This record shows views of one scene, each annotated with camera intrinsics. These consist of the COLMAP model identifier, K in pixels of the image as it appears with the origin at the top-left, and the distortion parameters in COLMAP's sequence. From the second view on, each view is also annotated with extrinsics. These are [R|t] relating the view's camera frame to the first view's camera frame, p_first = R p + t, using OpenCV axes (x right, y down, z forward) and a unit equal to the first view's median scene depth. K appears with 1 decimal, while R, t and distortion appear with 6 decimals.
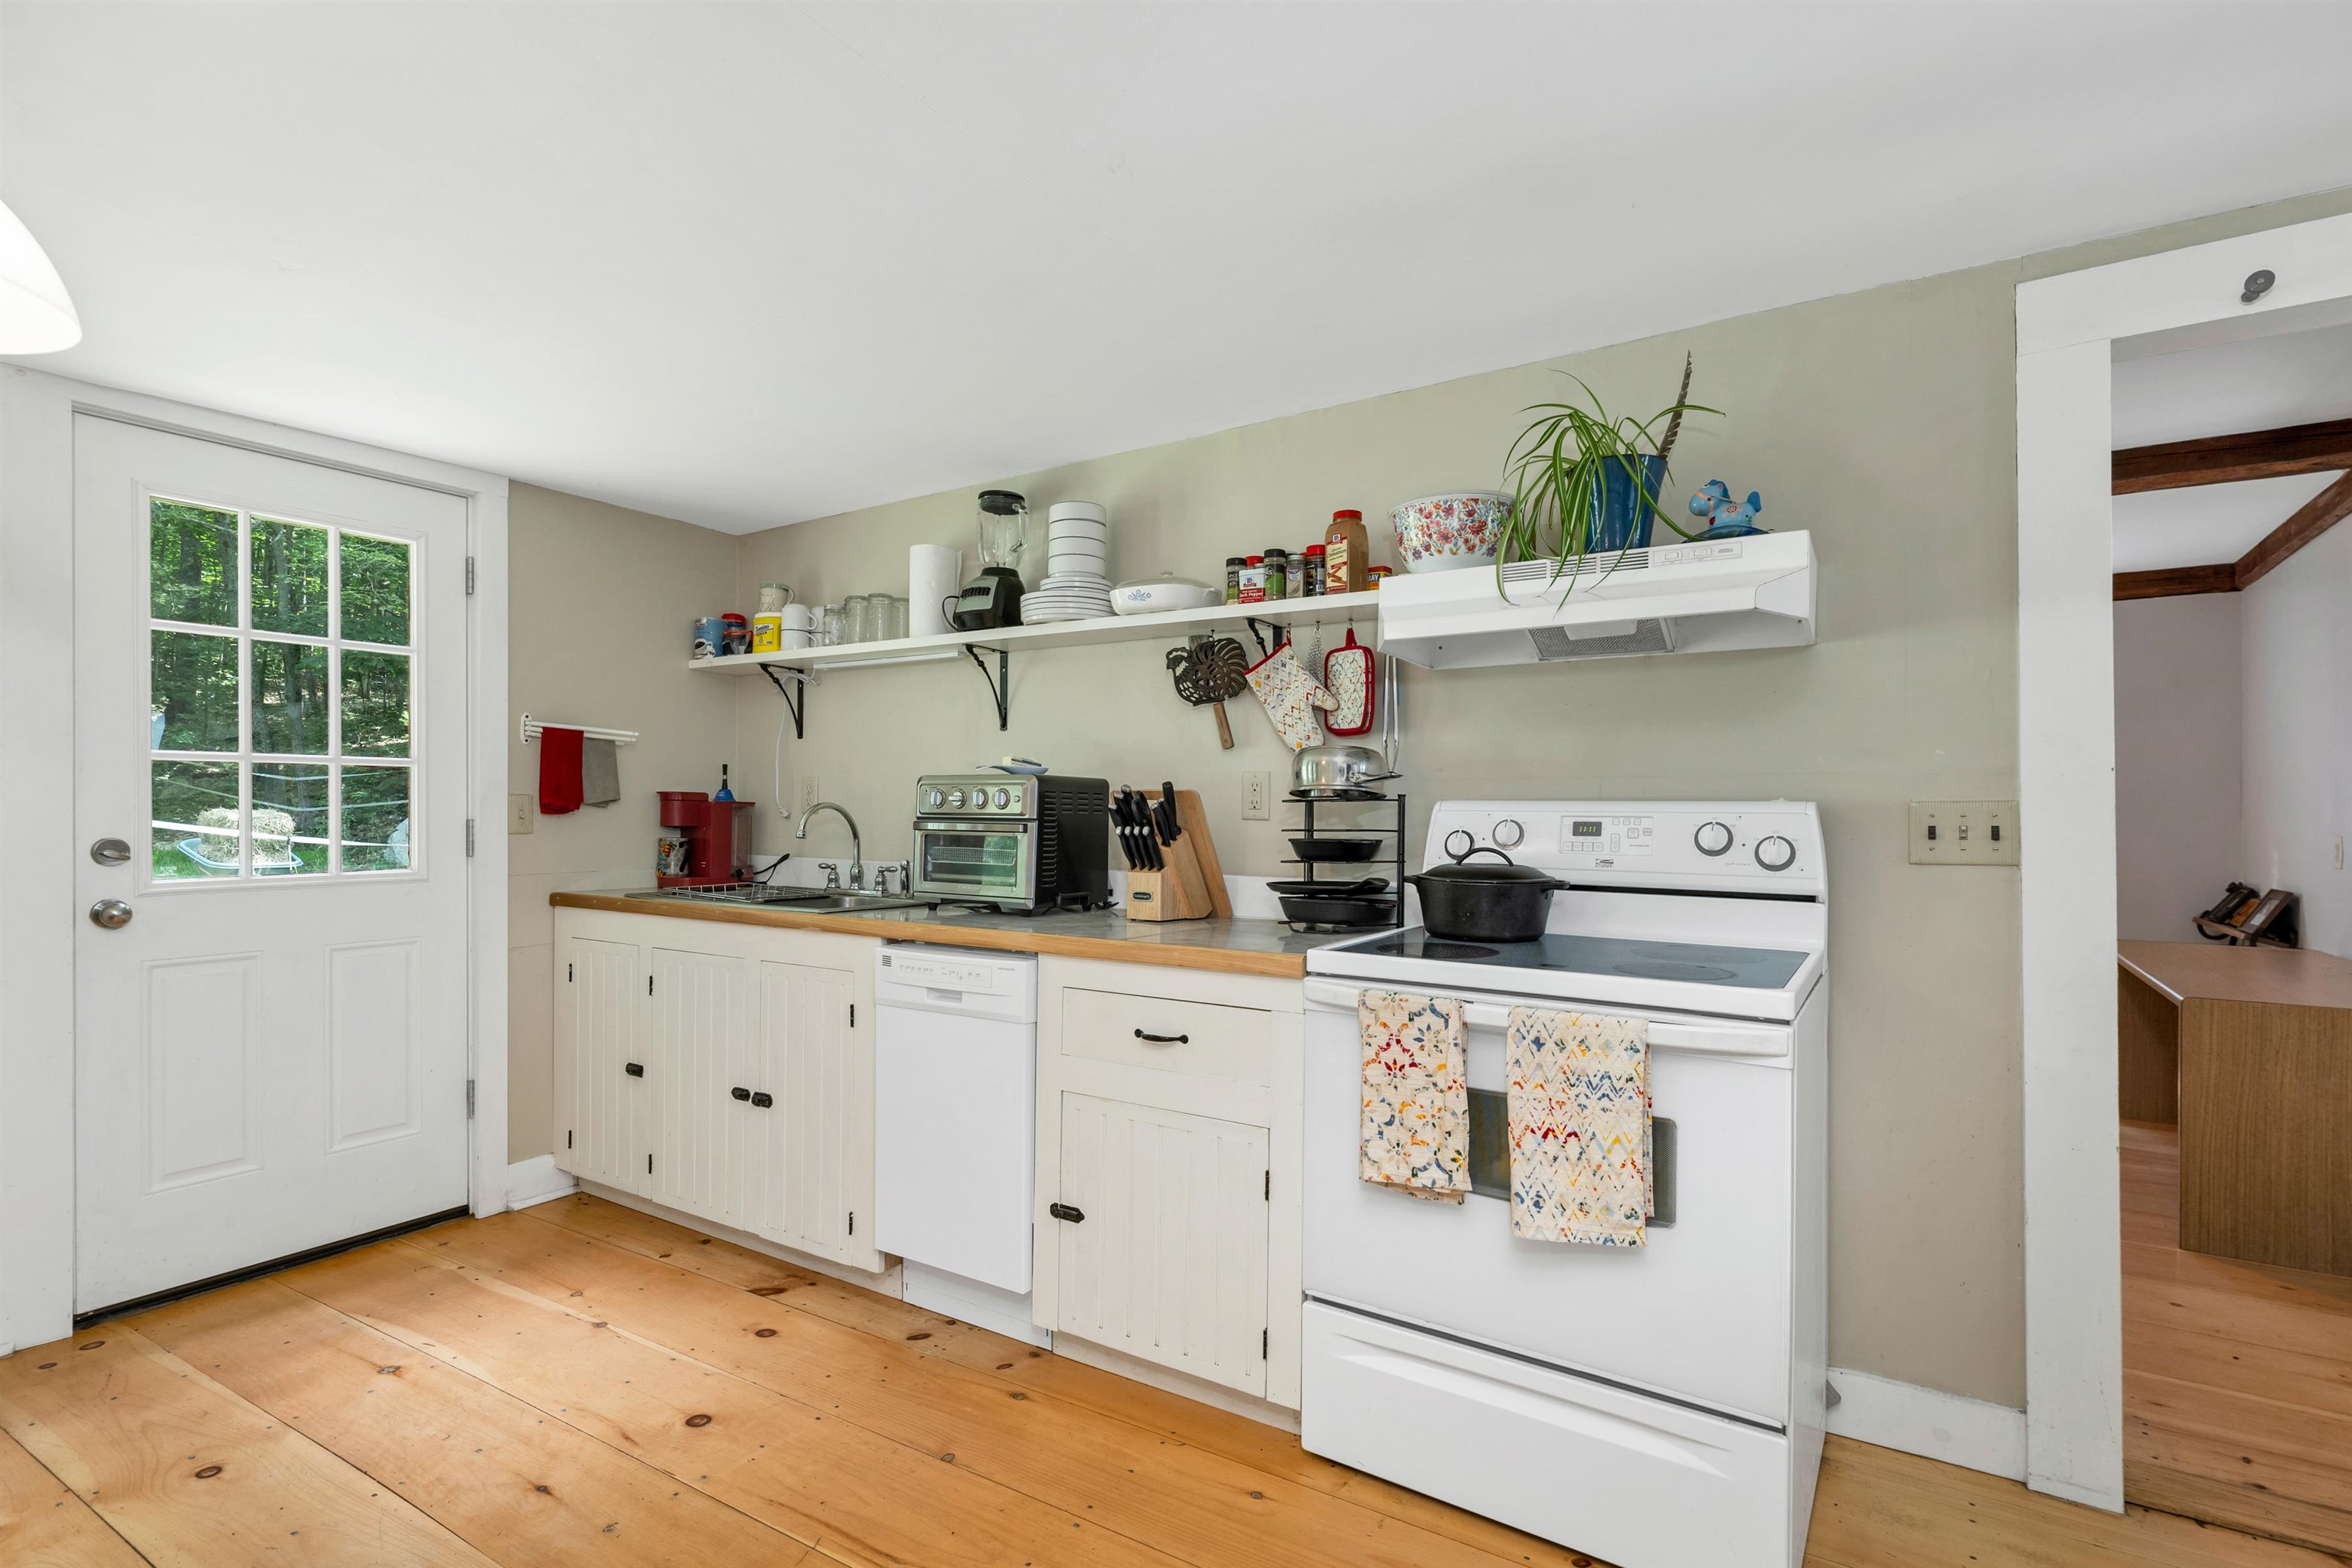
lens RADIAL K [[1101.1, 0, 1184.7], [0, 1101.1, 806.7], [0, 0, 1]] dist [0.003747, 0.000028]
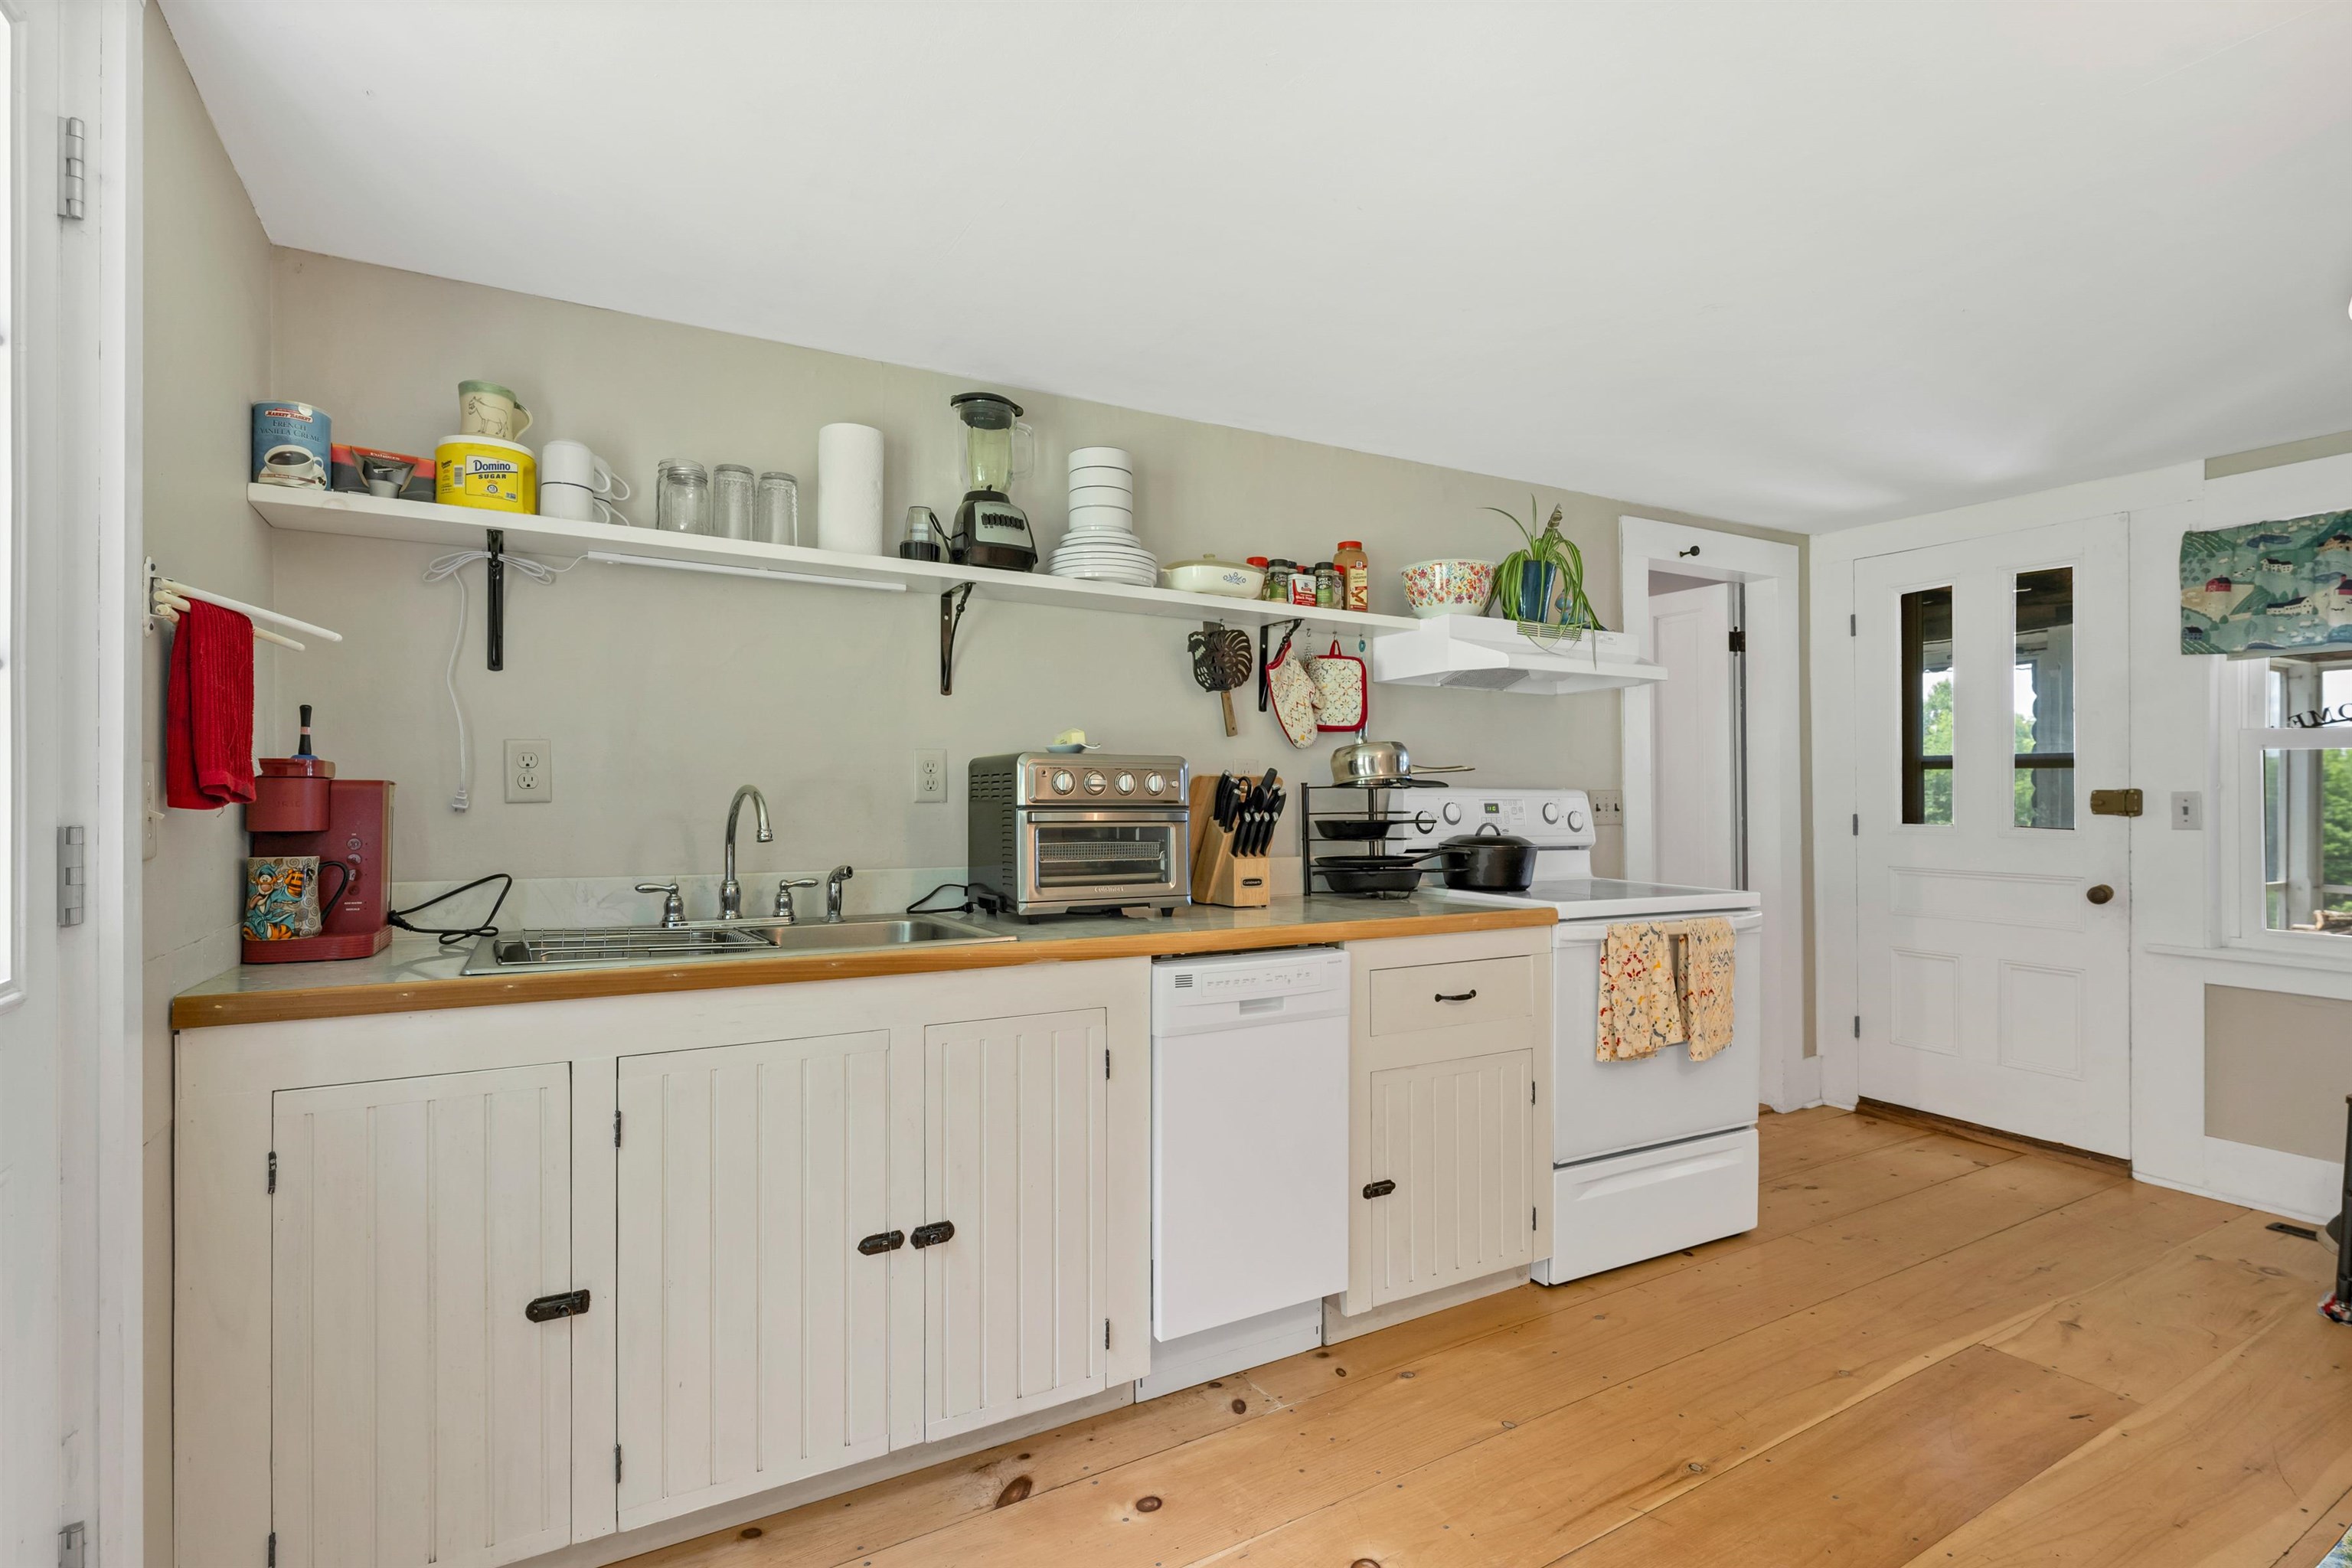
lens RADIAL K [[1101.1, 0, 1182.8], [0, 1101.1, 789.2], [0, 0, 1]] dist [0.003747, 0.000028]
pose [[0.469488, 0.000858, 0.882938, -0.973861], [-0.004515, 0.999989, 0.001429, -0.004249], [-0.882927, -0.004657, 0.469487, 0.602837]]
